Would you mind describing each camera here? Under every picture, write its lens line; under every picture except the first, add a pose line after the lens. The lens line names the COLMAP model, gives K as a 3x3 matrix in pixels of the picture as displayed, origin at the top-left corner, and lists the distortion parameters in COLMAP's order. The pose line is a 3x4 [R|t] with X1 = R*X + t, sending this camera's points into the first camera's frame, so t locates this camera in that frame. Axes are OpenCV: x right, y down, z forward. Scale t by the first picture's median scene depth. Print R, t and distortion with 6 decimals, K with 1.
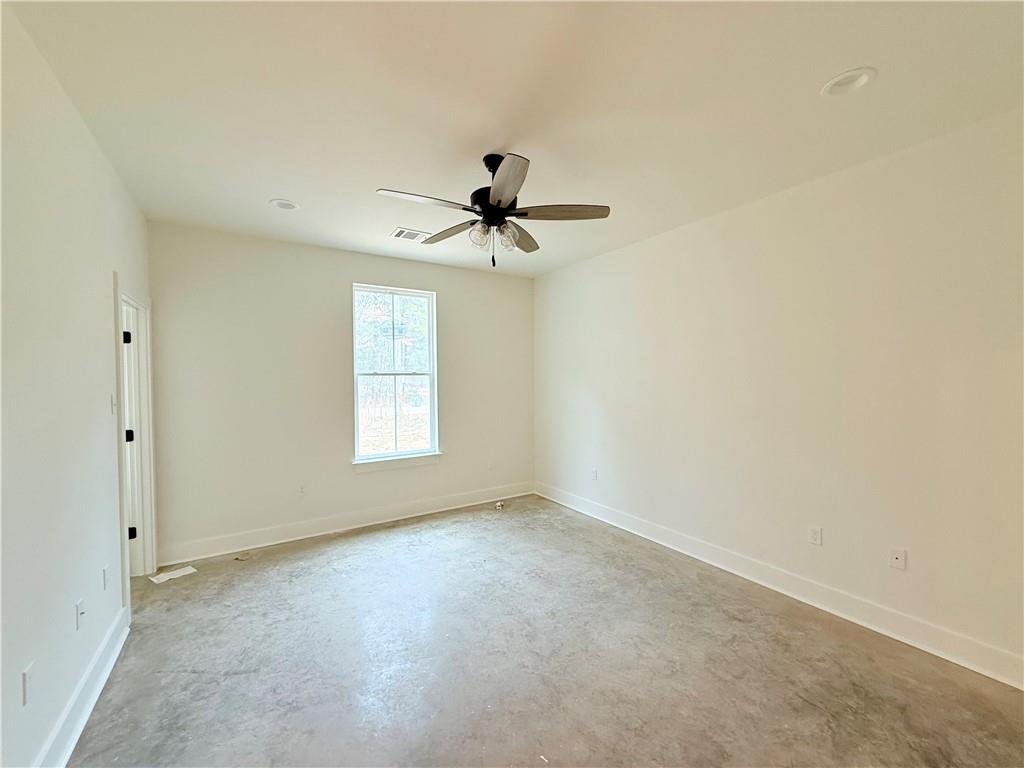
lens RADIAL K [[408.2, 0, 508.6], [0, 408.2, 385.0], [0, 0, 1]] dist [-0.001108, -0.000021]
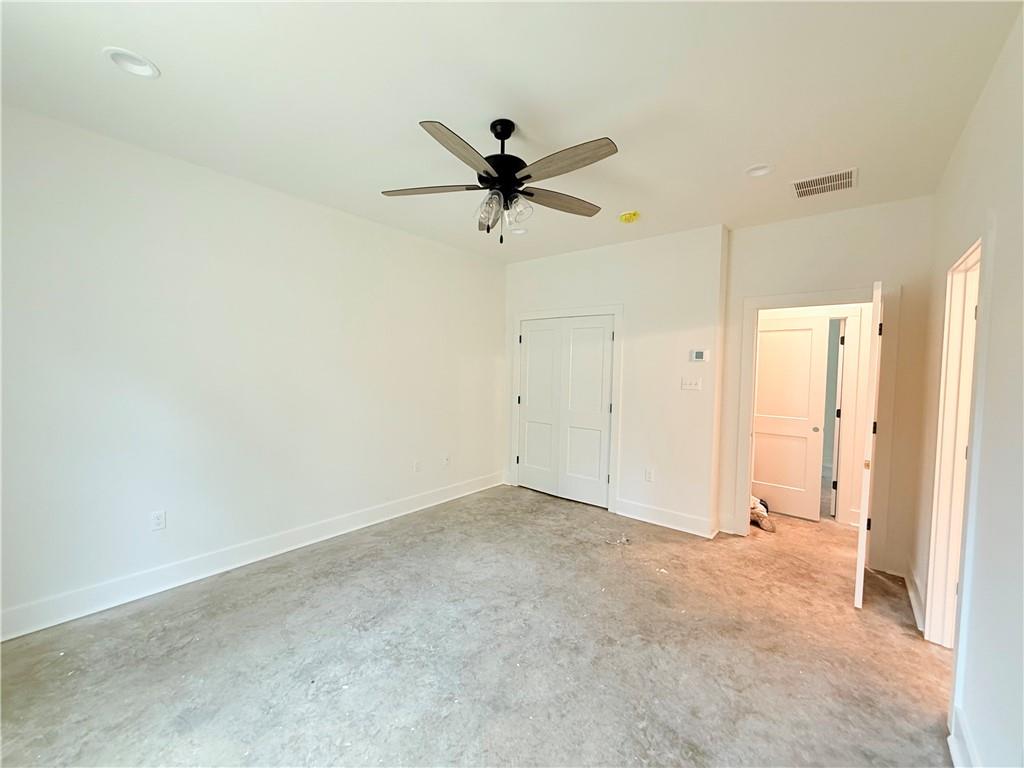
lens RADIAL K [[408.2, 0, 508.6], [0, 408.2, 385.0], [0, 0, 1]] dist [-0.001108, -0.000021]
pose [[-0.305042, -0.042766, 0.951378, -0.786625], [-0.000406, 0.998997, 0.044777, -0.012420], [-0.952339, 0.013273, -0.304753, 1.070334]]
